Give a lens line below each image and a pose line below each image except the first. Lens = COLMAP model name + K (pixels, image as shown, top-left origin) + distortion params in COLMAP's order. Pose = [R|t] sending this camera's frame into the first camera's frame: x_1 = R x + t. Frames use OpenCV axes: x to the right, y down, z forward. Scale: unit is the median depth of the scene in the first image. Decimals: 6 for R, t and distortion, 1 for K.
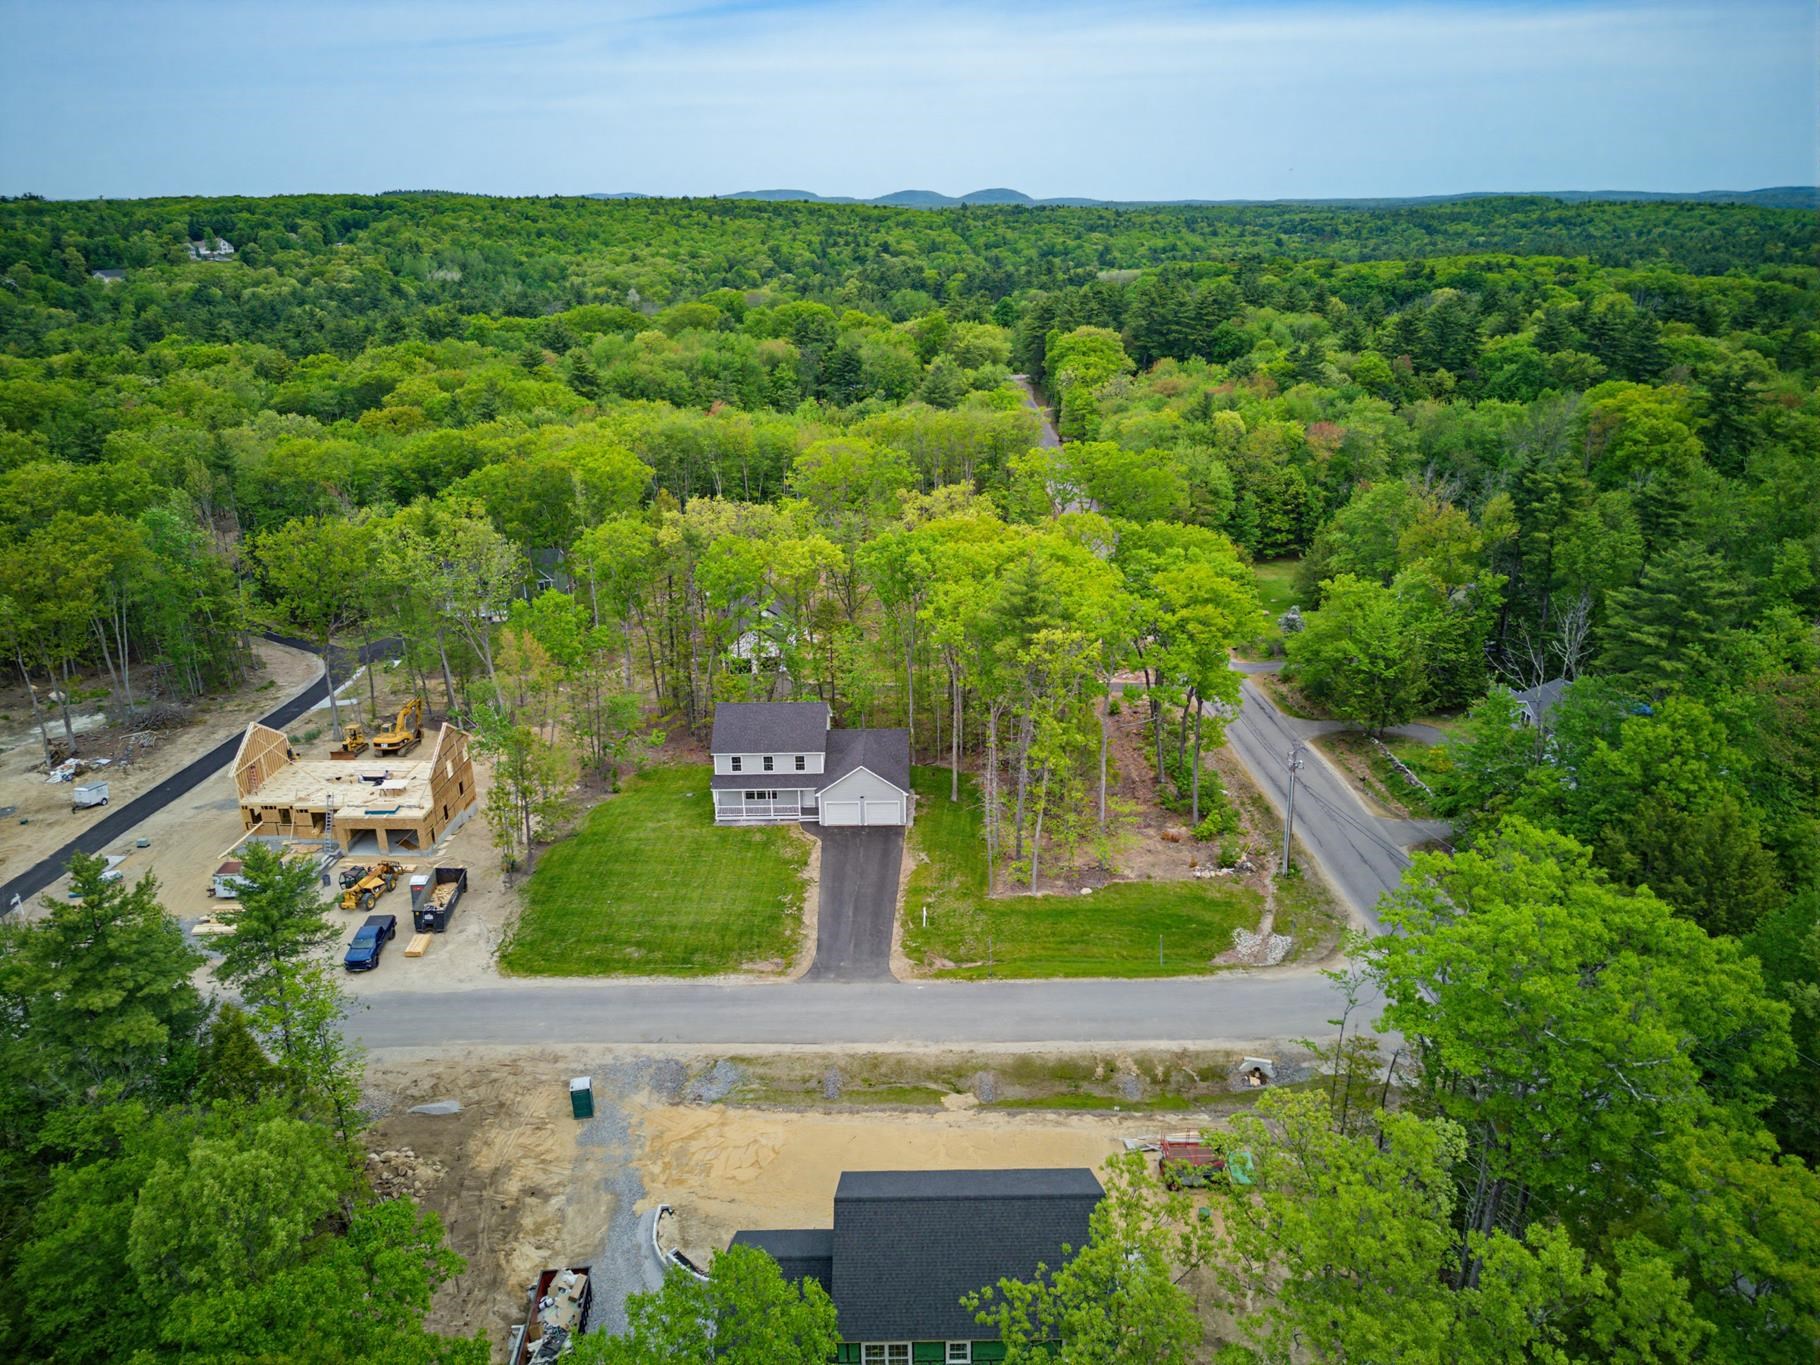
lens RADIAL K [[1282.9, 0, 923.1], [0, 1282.9, 684.8], [0, 0, 1]] dist [0.023833, -0.016986]
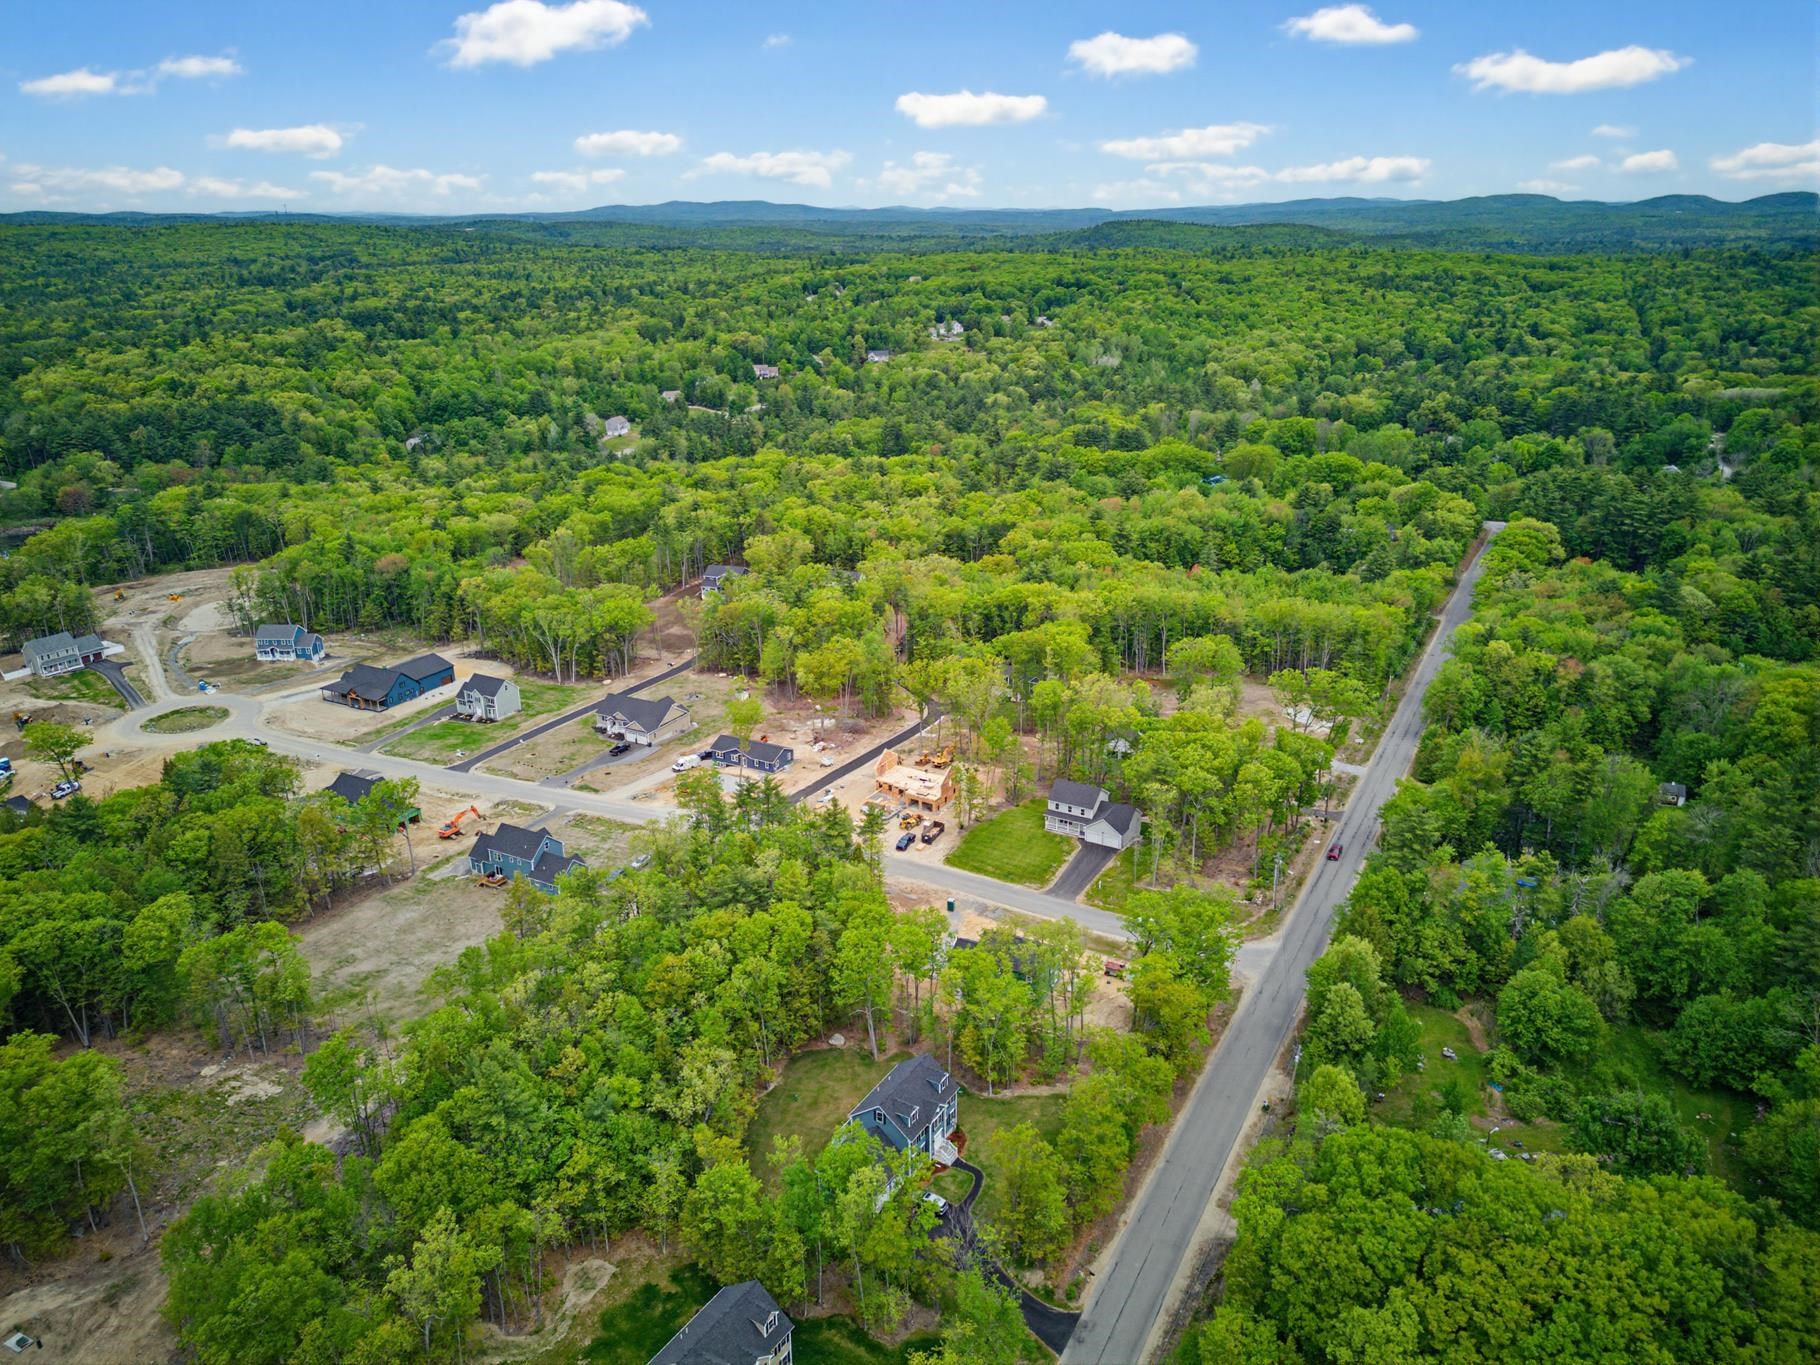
lens RADIAL K [[1282.9, 0, 911.0], [0, 1282.9, 675.9], [0, 0, 1]] dist [0.023833, -0.016986]
pose [[0.867787, 0.173182, -0.465782, 0.653173], [-0.175912, 0.983672, 0.038002, -0.208946], [0.464758, 0.048959, 0.884083, -1.178750]]
